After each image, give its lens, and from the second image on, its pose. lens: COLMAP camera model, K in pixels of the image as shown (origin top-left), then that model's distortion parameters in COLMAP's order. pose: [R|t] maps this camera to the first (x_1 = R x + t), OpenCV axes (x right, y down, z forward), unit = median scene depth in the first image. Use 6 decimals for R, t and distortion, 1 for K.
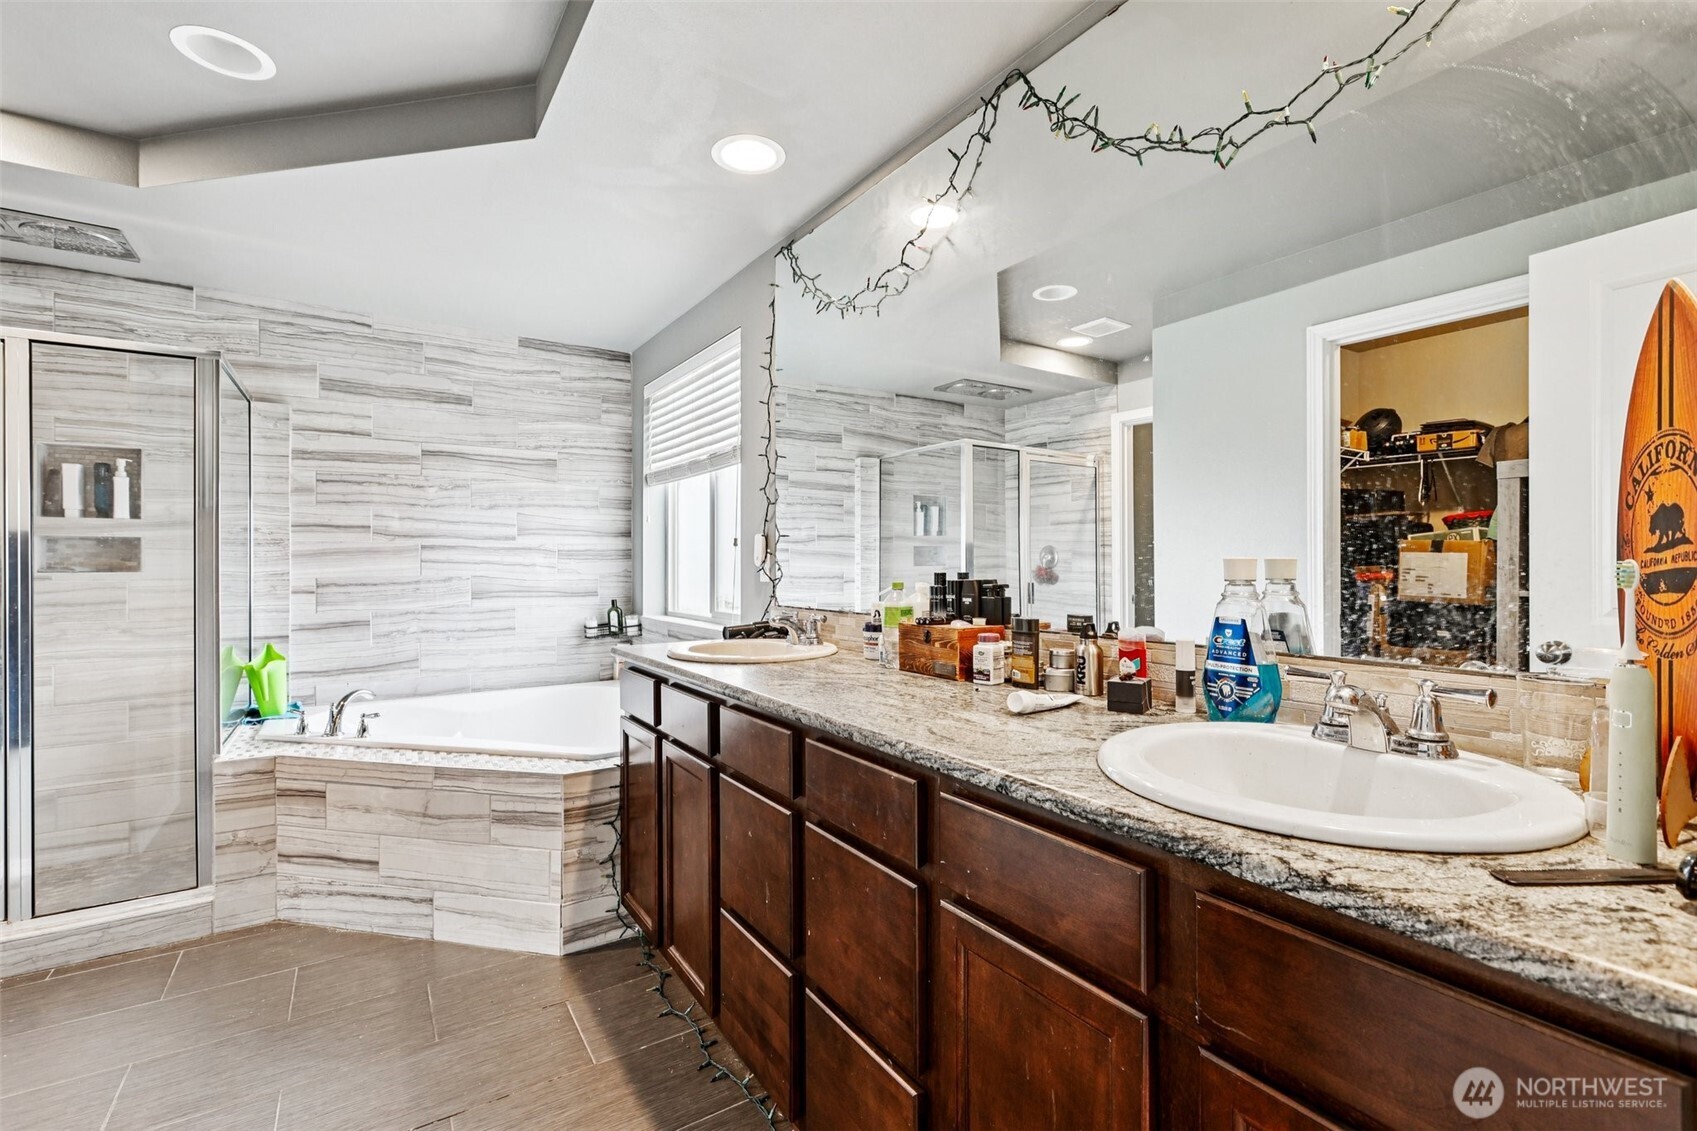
lens RADIAL K [[760.6, 0, 857.1], [0, 760.6, 563.7], [0, 0, 1]] dist [0.001147, 0.000577]
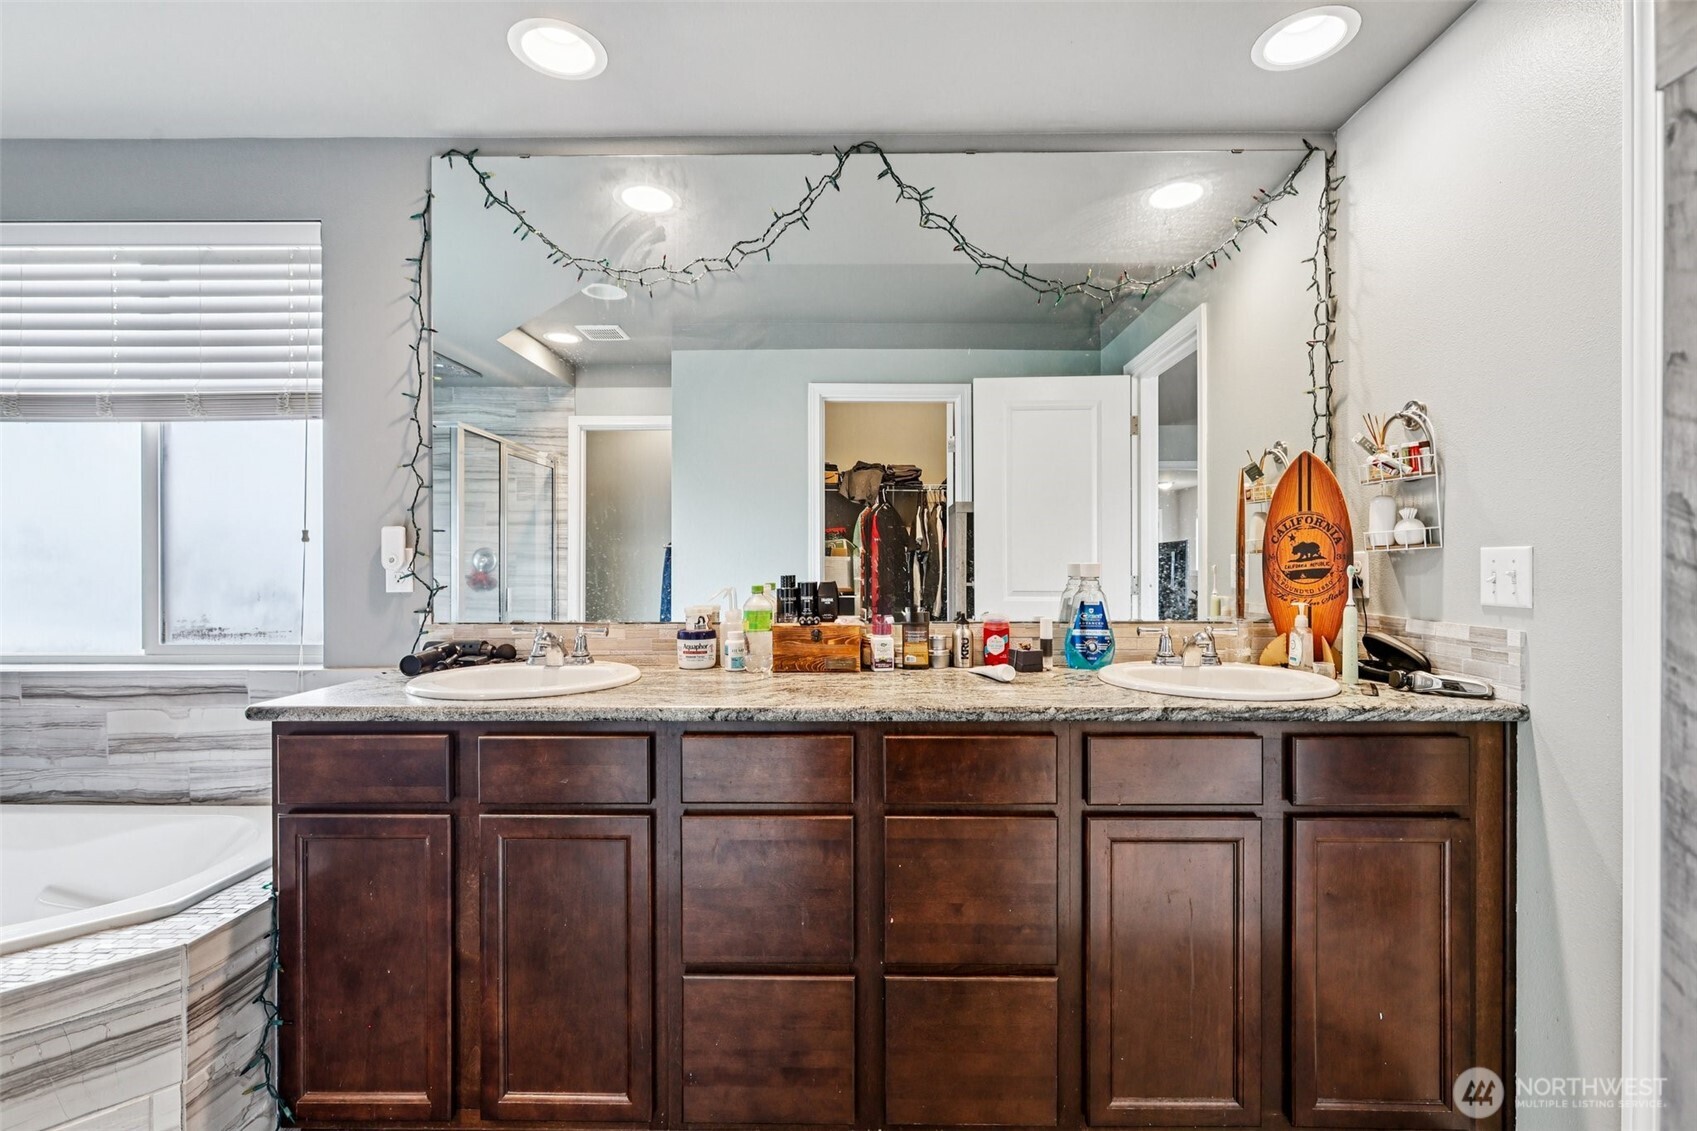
lens RADIAL K [[760.6, 0, 856.6], [0, 760.6, 566.0], [0, 0, 1]] dist [0.001147, 0.000577]
pose [[0.556759, -0.000348, 0.830674, -0.576957], [0.000770, 1.000000, -0.000097, -0.000961], [-0.830673, 0.000693, 0.556759, 0.276729]]
